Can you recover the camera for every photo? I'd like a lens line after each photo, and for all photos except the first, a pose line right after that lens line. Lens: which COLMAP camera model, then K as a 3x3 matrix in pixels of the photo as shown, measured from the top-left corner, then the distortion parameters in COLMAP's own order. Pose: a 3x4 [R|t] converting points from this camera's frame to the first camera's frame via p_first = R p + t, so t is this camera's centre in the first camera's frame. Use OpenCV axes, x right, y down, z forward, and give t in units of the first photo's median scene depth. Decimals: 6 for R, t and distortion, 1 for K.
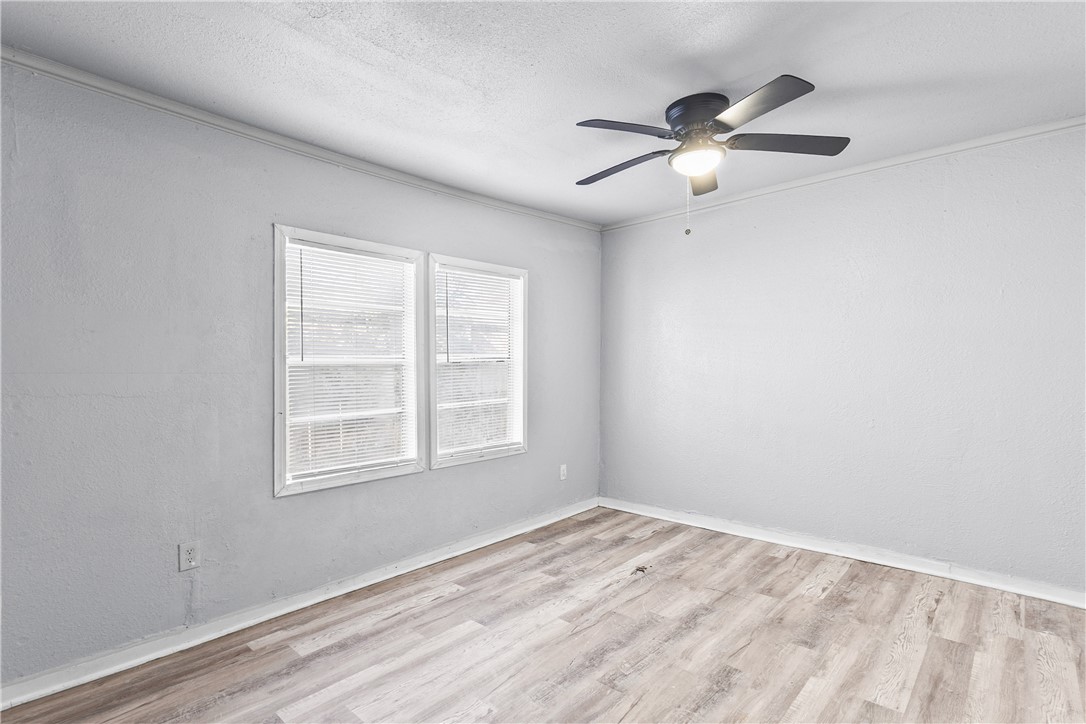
lens RADIAL K [[503.6, 0, 540.3], [0, 503.6, 366.5], [0, 0, 1]] dist [0.002715, 0.000419]
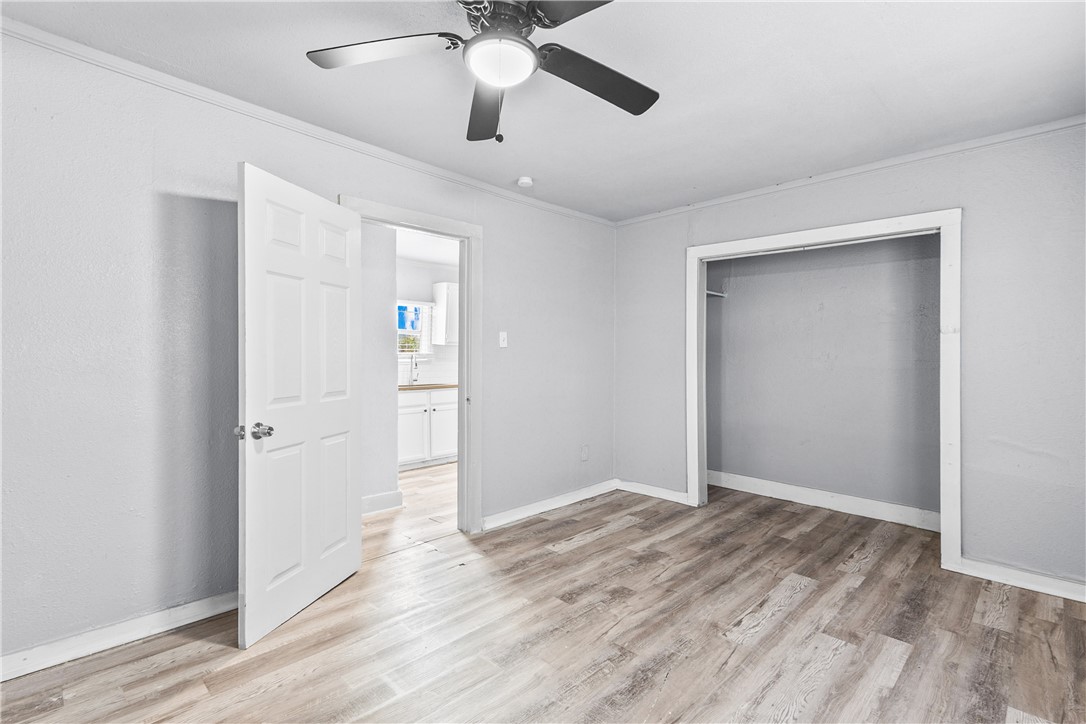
lens RADIAL K [[503.6, 0, 544.4], [0, 503.6, 362.0], [0, 0, 1]] dist [0.002715, 0.000419]
pose [[-0.999651, 0.004799, 0.025986, 0.265984], [0.004946, 0.999972, 0.005597, 0.015225], [-0.025958, 0.005724, -0.999647, 1.978280]]
